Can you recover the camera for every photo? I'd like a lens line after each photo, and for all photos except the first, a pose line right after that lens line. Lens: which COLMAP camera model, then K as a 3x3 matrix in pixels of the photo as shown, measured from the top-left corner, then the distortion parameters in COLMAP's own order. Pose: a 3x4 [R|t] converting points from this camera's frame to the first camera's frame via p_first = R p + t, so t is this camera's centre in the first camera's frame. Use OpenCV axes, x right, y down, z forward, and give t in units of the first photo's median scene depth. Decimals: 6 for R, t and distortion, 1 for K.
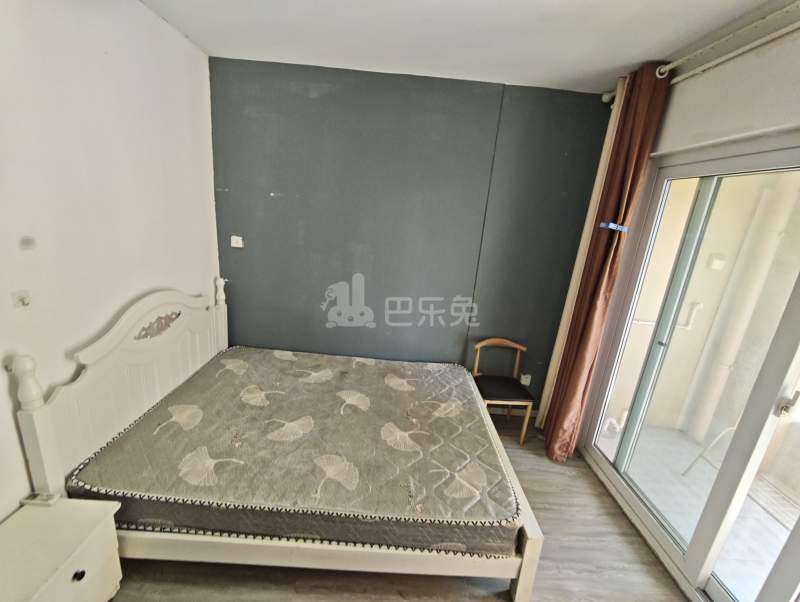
lens RADIAL K [[334.2, 0, 396.4], [0, 334.2, 301.7], [0, 0, 1]] dist [-0.005373, 0.000547]
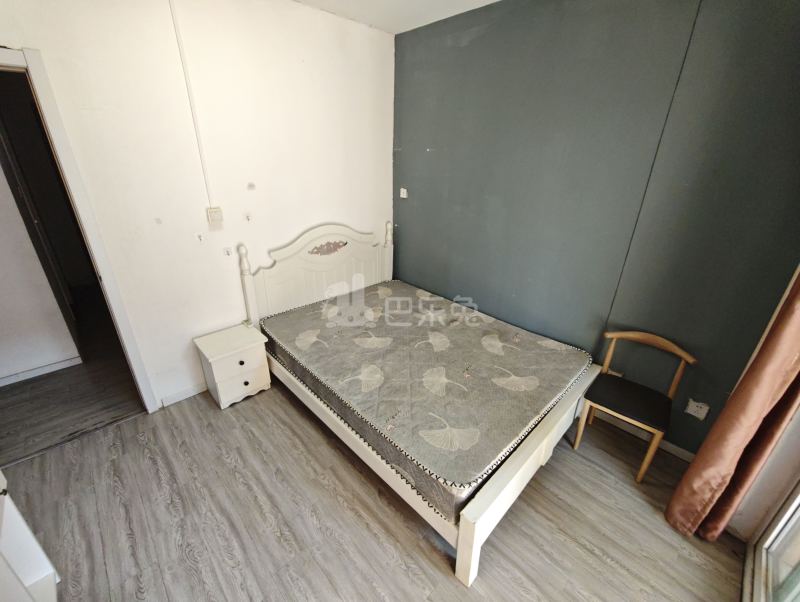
lens RADIAL K [[334.8, 0, 400.0], [0, 334.8, 301.0], [0, 0, 1]] dist [-0.007033, 0.000261]
pose [[0.690116, 0.221750, -0.688888, 0.538088], [-0.154298, 0.975097, 0.159307, 0.013222], [0.707059, -0.003646, 0.707145, 0.159897]]
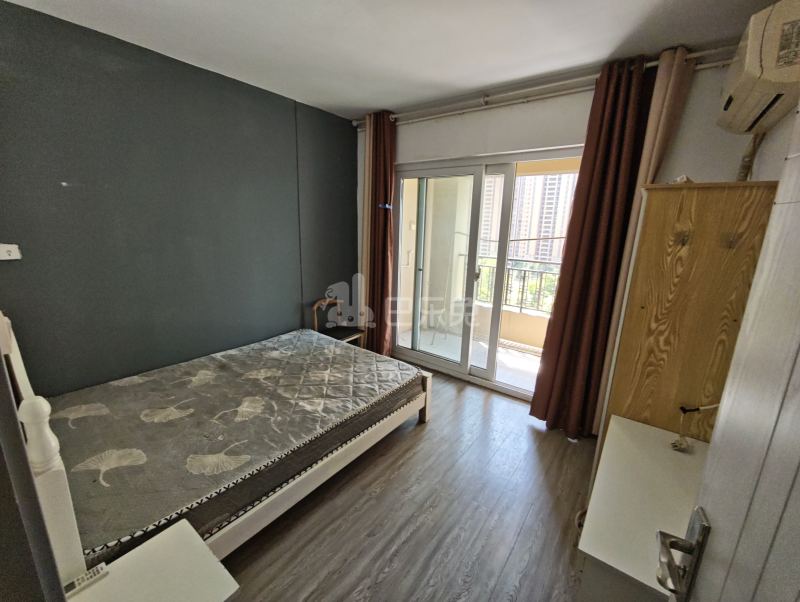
lens RADIAL K [[334.8, 0, 400.0], [0, 334.8, 301.0], [0, 0, 1]] dist [-0.007033, 0.000261]
pose [[0.606494, -0.248593, 0.755226, -0.658530], [0.237877, 0.963090, 0.125984, 0.032744], [-0.758670, 0.103243, 0.643243, -0.068236]]
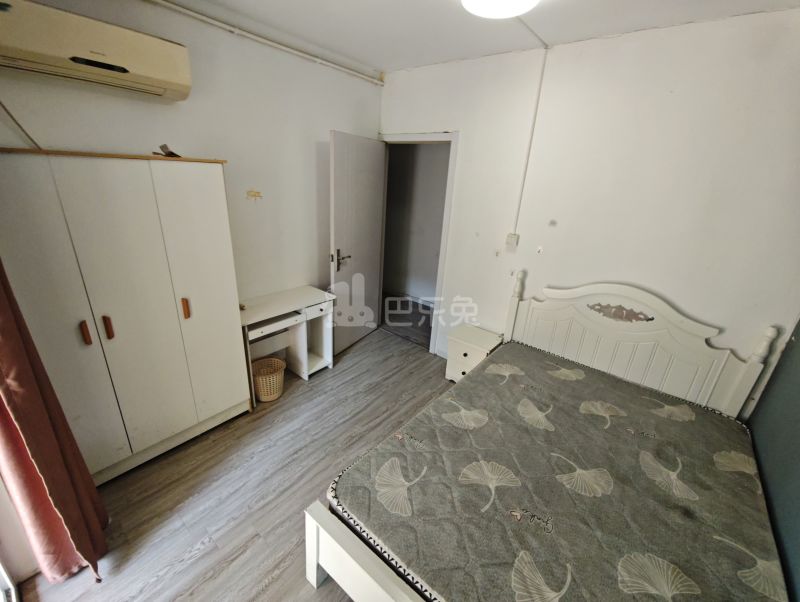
lens RADIAL K [[334.2, 0, 396.4], [0, 334.2, 301.7], [0, 0, 1]] dist [-0.005373, 0.000547]
pose [[-0.629279, 0.150450, -0.762478, 0.629756], [-0.320054, 0.843863, 0.430652, -0.202537], [0.708218, 0.515035, -0.482873, 0.916626]]
